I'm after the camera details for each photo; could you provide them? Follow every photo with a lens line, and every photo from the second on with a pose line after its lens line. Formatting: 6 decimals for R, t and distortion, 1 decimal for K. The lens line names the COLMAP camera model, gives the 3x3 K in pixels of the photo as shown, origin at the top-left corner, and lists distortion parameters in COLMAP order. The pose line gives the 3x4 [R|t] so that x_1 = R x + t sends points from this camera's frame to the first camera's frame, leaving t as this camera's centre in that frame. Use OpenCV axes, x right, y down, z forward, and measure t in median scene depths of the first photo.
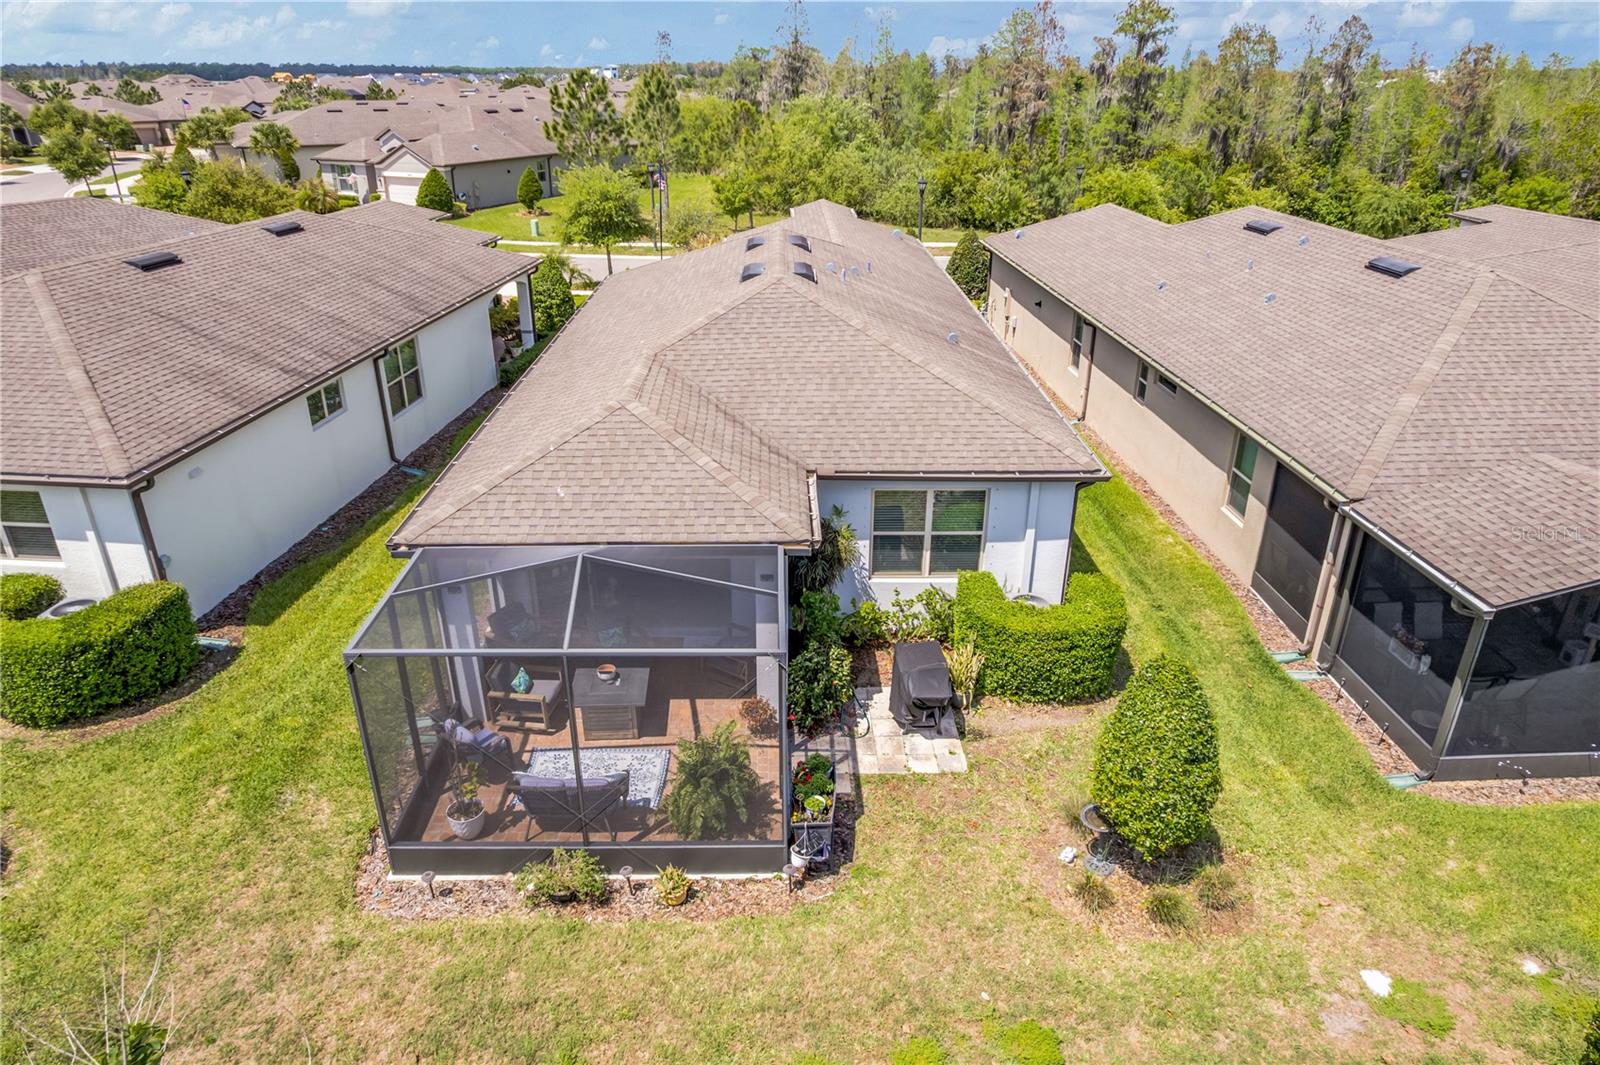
lens RADIAL K [[1018.0, 0, 801.5], [0, 1018.0, 546.8], [0, 0, 1]] dist [-0.080059, 0.074038]
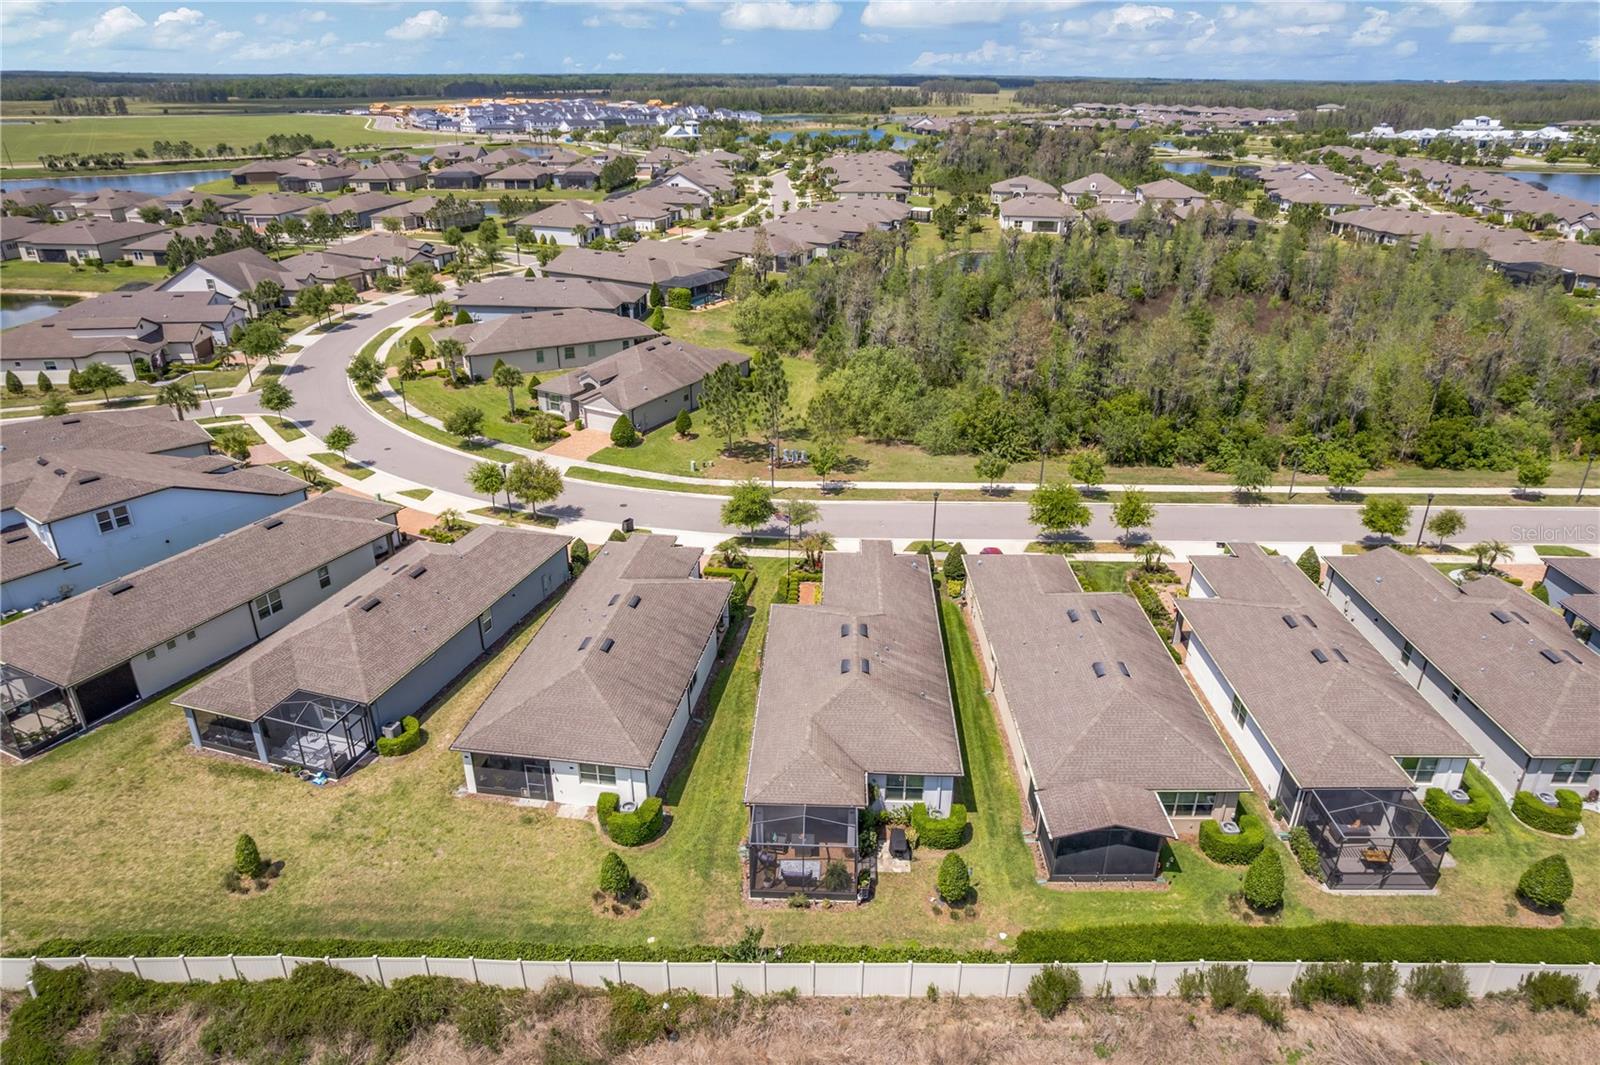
lens RADIAL K [[1026.1, 0, 804.8], [0, 1026.1, 525.9], [0, 0, 1]] dist [-0.081855, 0.078467]
pose [[0.998339, 0.024873, -0.051972, -0.033497], [-0.025940, 0.999464, -0.019963, -0.739270], [0.051448, 0.021278, 0.998449, -2.097387]]
